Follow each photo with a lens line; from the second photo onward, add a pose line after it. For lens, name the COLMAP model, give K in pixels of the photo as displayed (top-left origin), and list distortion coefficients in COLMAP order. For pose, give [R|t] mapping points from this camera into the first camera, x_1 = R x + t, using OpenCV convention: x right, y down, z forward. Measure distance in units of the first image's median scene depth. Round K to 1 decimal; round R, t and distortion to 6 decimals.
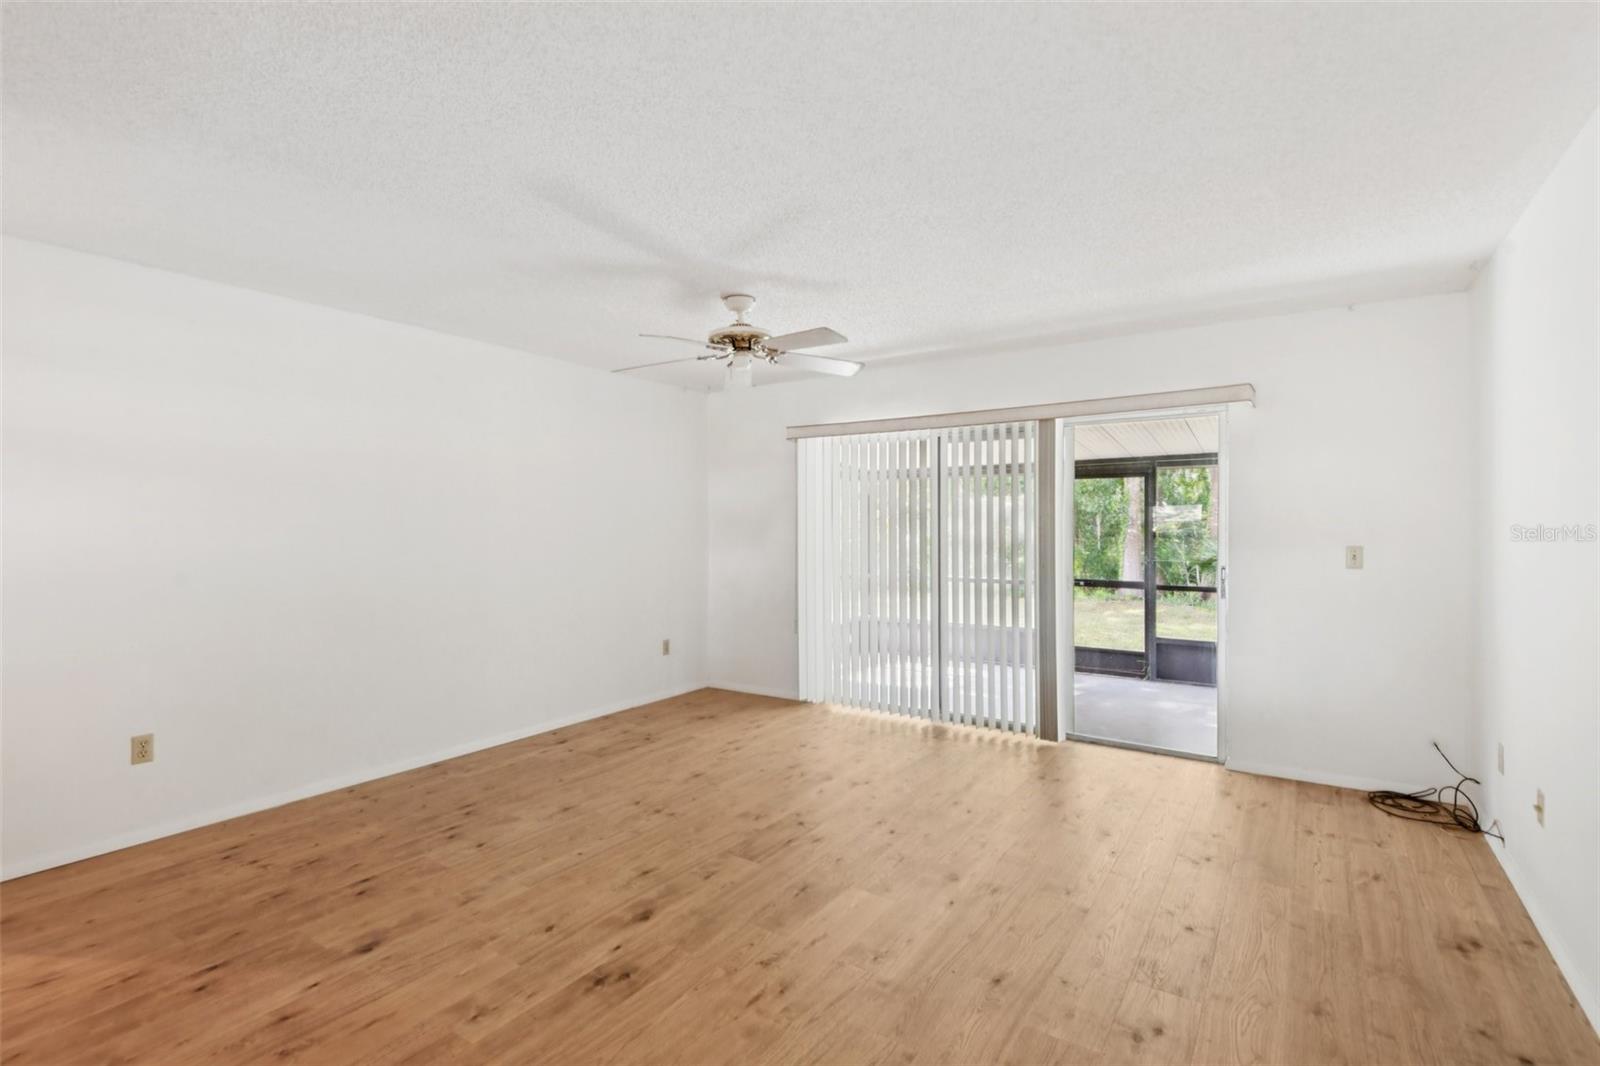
lens RADIAL K [[744.7, 0, 806.8], [0, 744.7, 528.3], [0, 0, 1]] dist [0.018577, -0.008241]
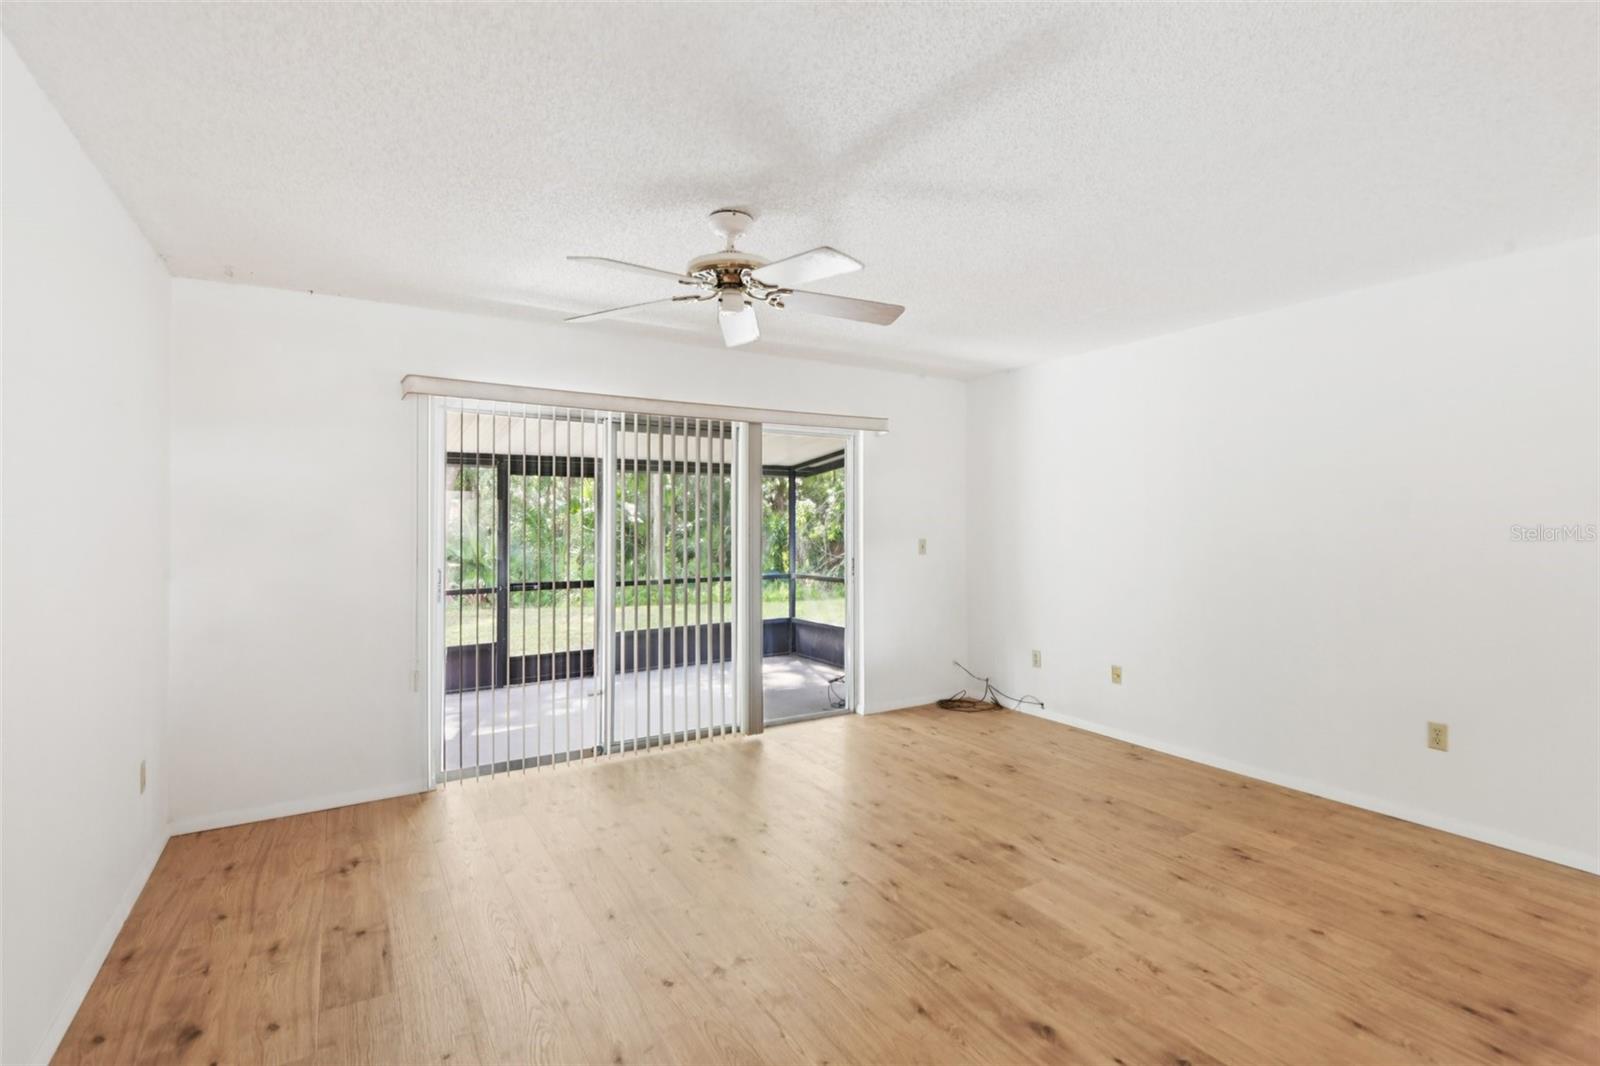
lens RADIAL K [[744.7, 0, 808.5], [0, 744.7, 522.4], [0, 0, 1]] dist [0.018577, -0.008241]
pose [[0.418712, -0.000304, 0.908119, -0.772635], [0.004972, 0.999986, -0.001958, -0.007673], [-0.908105, 0.005336, 0.418707, 0.669213]]
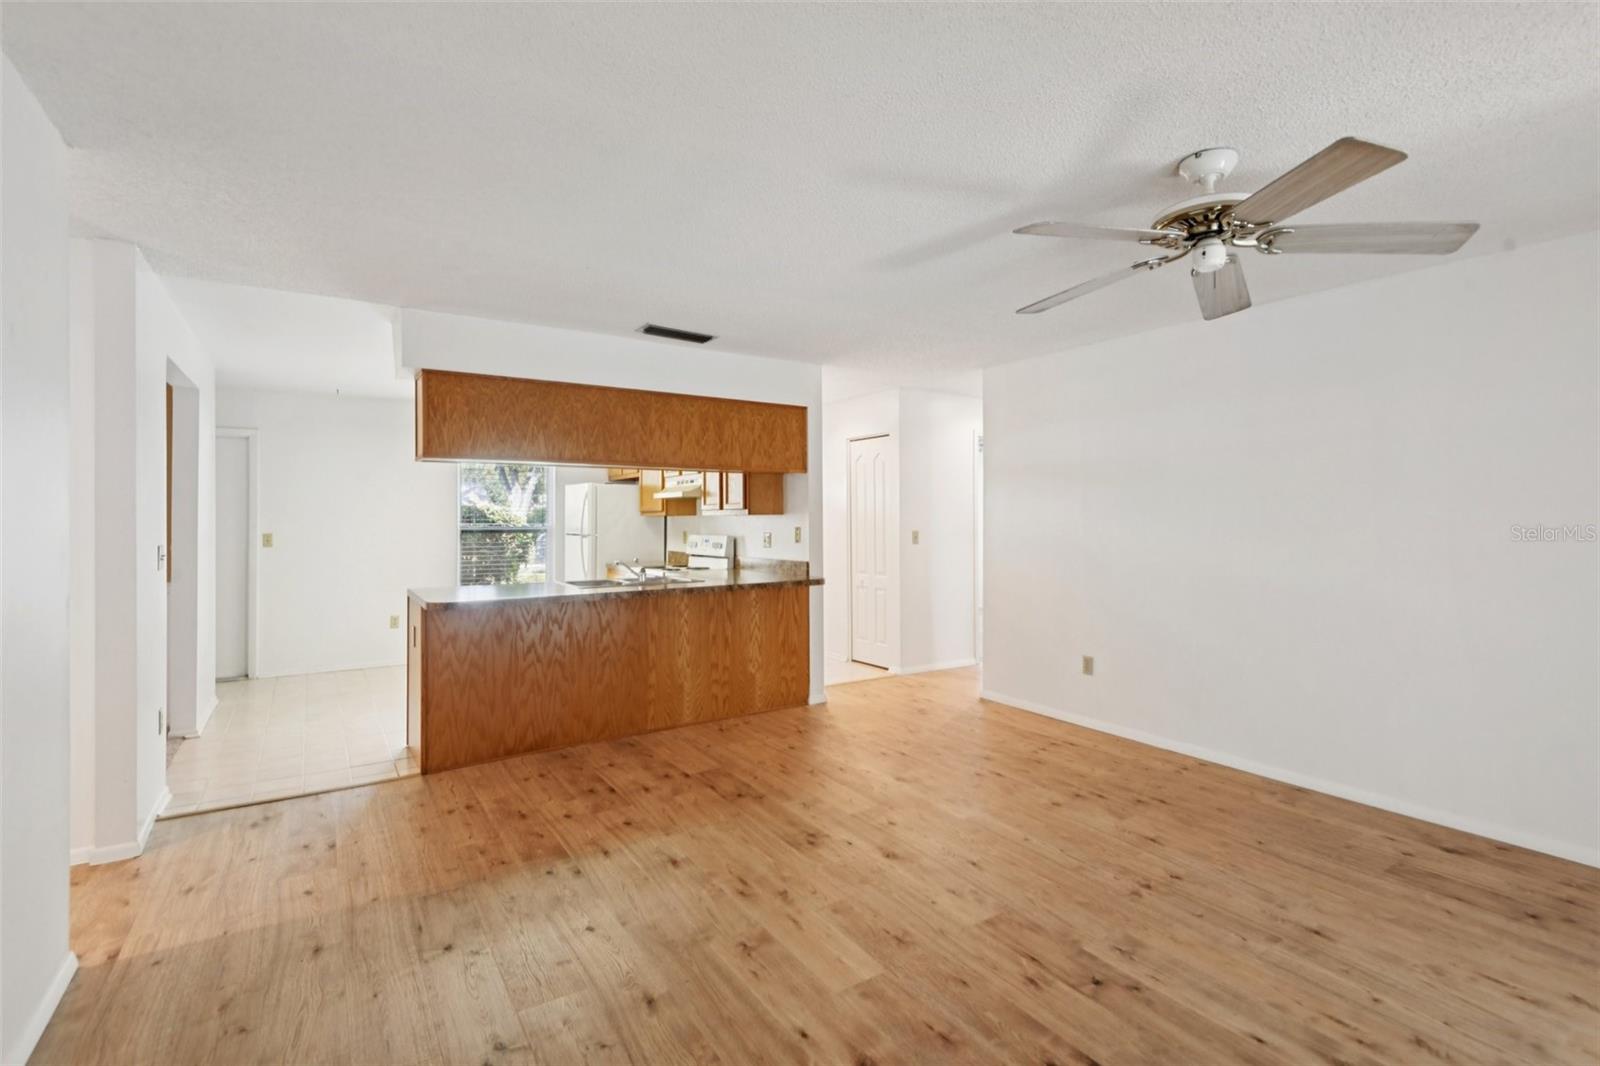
lens RADIAL K [[744.7, 0, 806.5], [0, 744.7, 536.3], [0, 0, 1]] dist [0.018577, -0.008241]
pose [[-0.398288, 0.026330, -0.916883, 0.665646], [-0.001485, 0.999568, 0.029349, -0.009487], [0.917259, 0.013051, -0.398077, 1.002450]]
